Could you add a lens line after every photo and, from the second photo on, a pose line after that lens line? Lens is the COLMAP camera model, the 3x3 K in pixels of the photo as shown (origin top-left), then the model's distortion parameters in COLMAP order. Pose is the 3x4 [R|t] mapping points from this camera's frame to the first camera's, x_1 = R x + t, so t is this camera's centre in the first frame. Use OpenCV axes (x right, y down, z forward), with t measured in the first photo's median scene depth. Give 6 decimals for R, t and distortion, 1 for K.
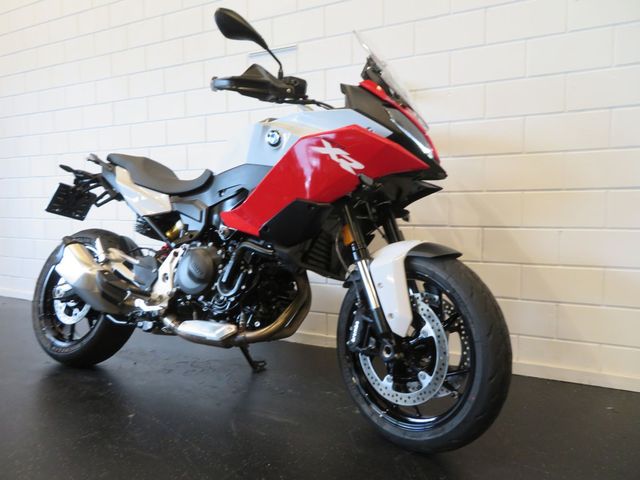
lens RADIAL K [[455.2, 0, 320.0], [0, 455.2, 240.0], [0, 0, 1]] dist [-0.008202, -0.000512]
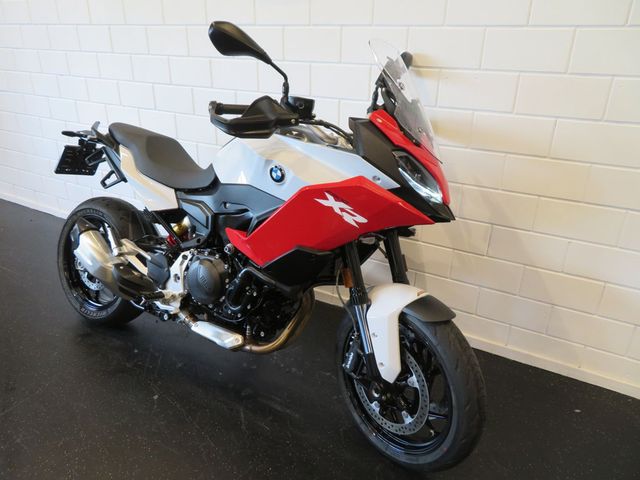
lens RADIAL K [[455.2, 0, 320.0], [0, 455.2, 240.0], [0, 0, 1]] dist [-0.008202, -0.000512]
pose [[0.998308, 0.044818, -0.037059, 0.031275], [-0.030097, 0.943429, 0.330205, -0.410926], [0.049762, -0.328531, 0.943181, 0.057153]]
